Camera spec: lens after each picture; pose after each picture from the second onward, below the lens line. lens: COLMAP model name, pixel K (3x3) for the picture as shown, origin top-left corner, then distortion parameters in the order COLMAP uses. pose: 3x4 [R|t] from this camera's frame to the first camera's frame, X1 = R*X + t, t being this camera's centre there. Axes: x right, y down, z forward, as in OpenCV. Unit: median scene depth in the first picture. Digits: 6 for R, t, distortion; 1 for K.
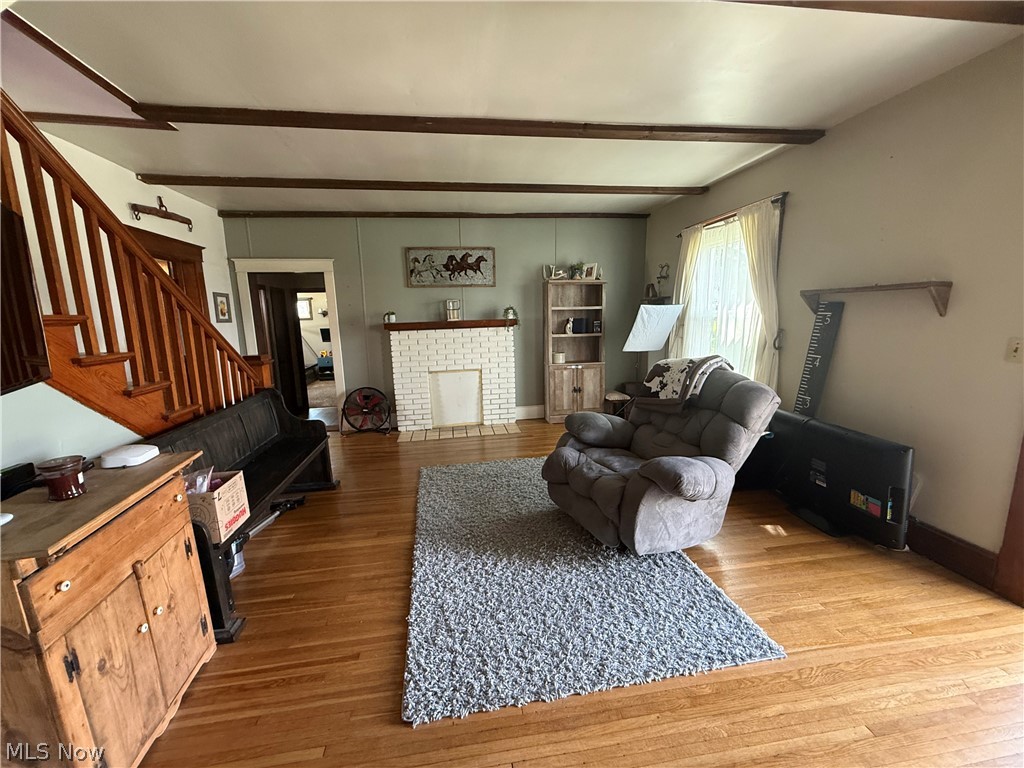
lens RADIAL K [[408.6, 0, 509.4], [0, 408.6, 384.3], [0, 0, 1]] dist [0.000424, -0.000159]
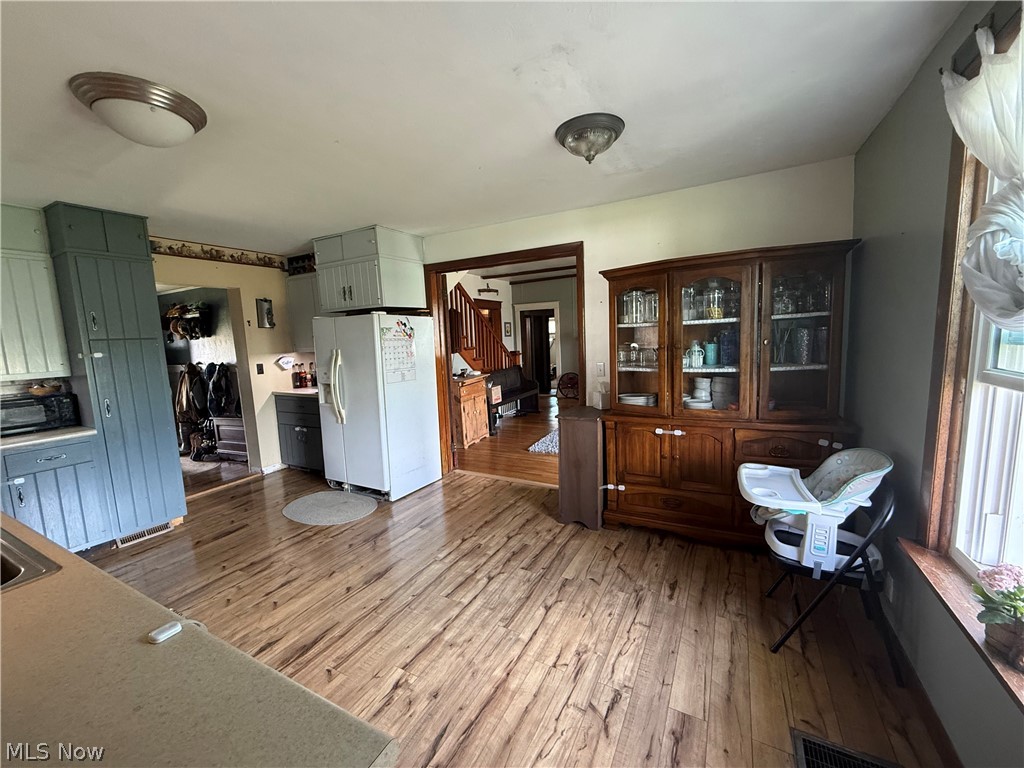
lens RADIAL K [[408.6, 0, 510.3], [0, 408.6, 386.0], [0, 0, 1]] dist [0.000424, -0.000159]
pose [[0.801724, 0.060970, -0.594576, 0.488292], [-0.073988, 0.997256, 0.002498, 0.080804], [0.593097, 0.041989, 0.804035, -0.565121]]
